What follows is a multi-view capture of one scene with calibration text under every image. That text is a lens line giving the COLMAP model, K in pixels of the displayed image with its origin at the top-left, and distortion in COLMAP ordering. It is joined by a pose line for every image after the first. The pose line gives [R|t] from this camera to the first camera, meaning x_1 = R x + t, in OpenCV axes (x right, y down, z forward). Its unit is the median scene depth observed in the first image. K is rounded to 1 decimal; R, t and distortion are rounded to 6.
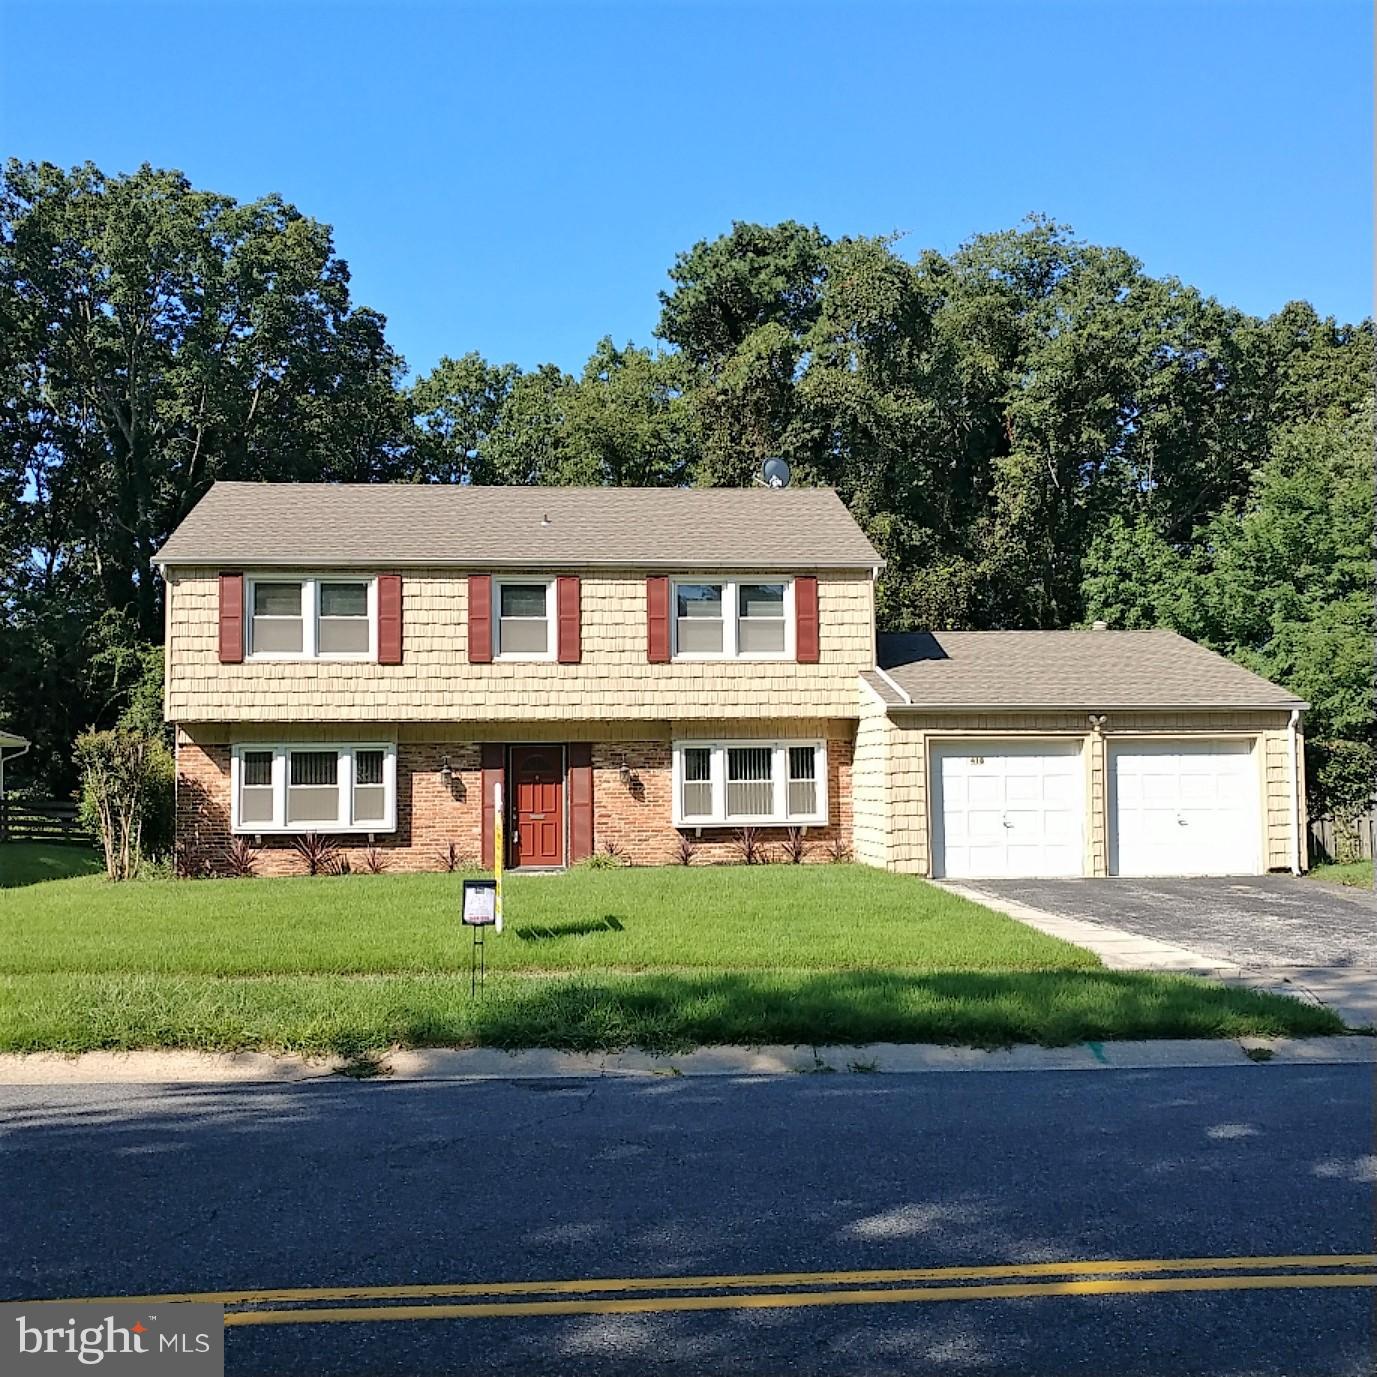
lens RADIAL K [[1520.4, 0, 681.1], [0, 1520.4, 691.6], [0, 0, 1]] dist [-0.013396, 0.000000]
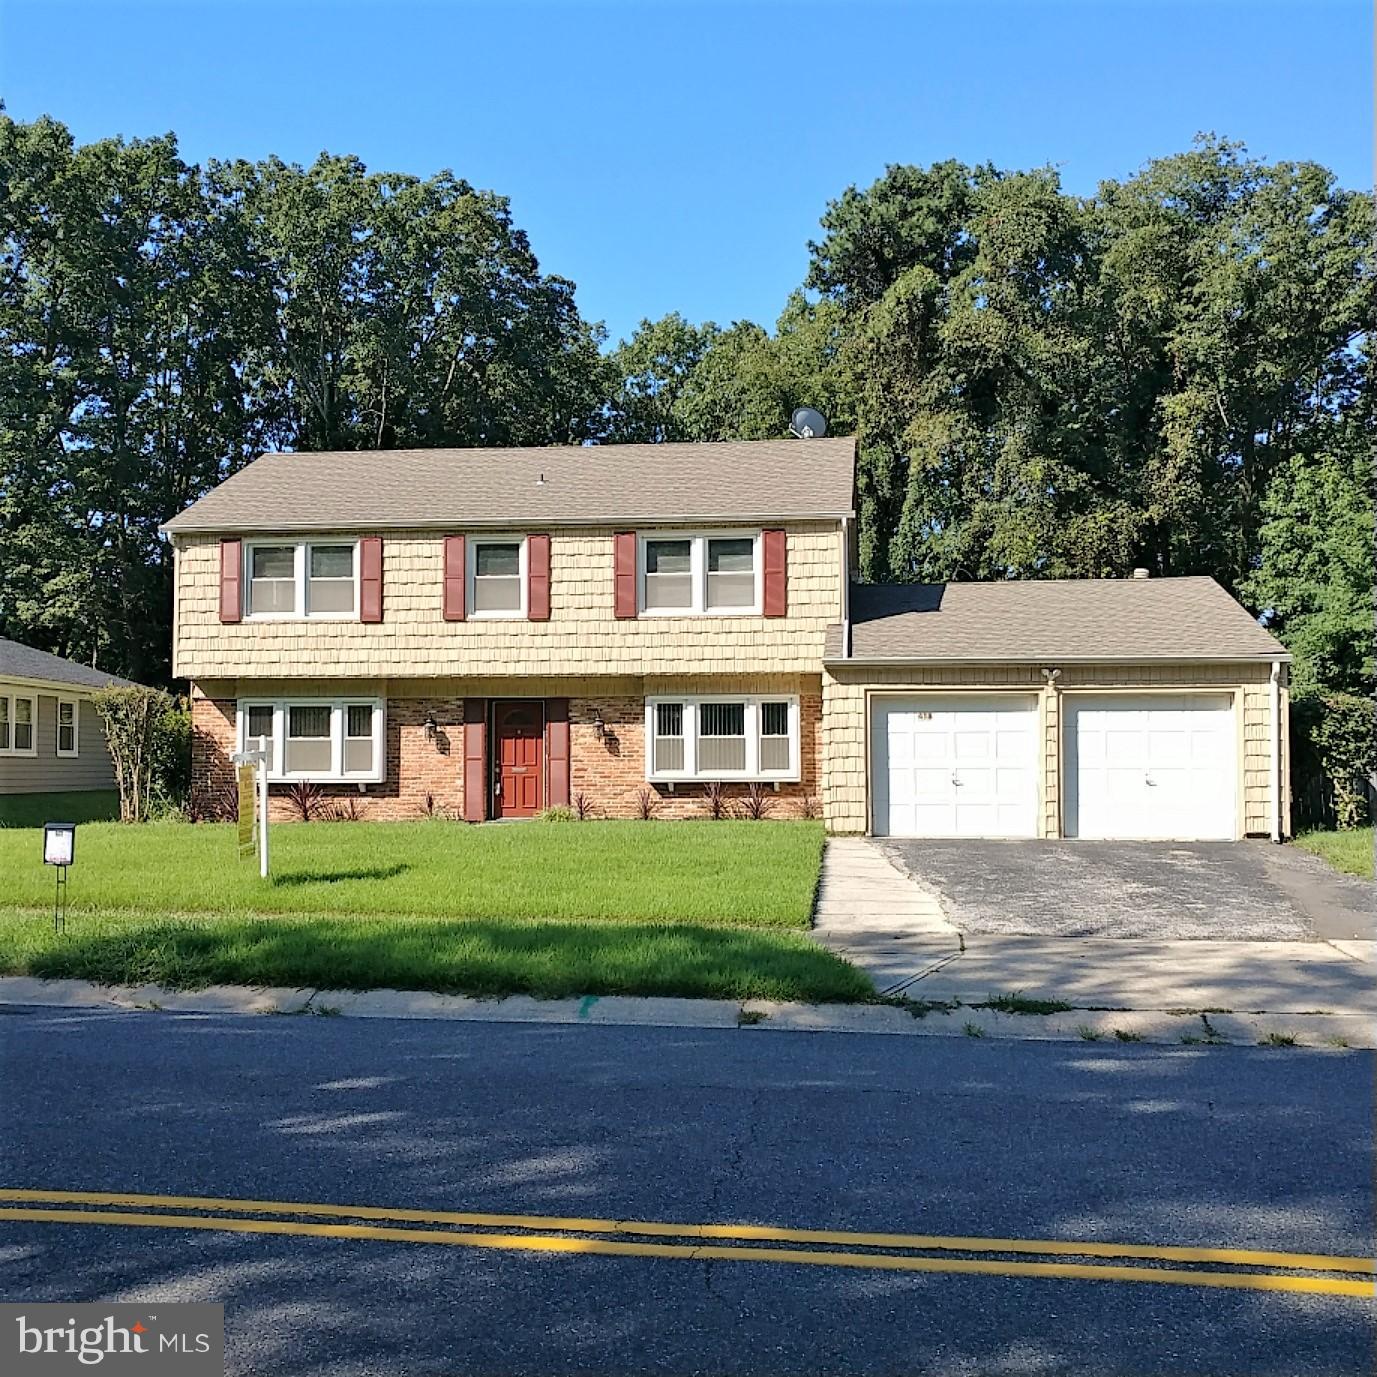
lens RADIAL K [[1520.4, 0, 678.5], [0, 1520.4, 688.2], [0, 0, 1]] dist [-0.013396, 0.000000]
pose [[0.976060, -0.001082, -0.217500, 0.234688], [0.006847, 0.999645, 0.025755, 0.001507], [0.217395, -0.026628, 0.975720, 0.021767]]
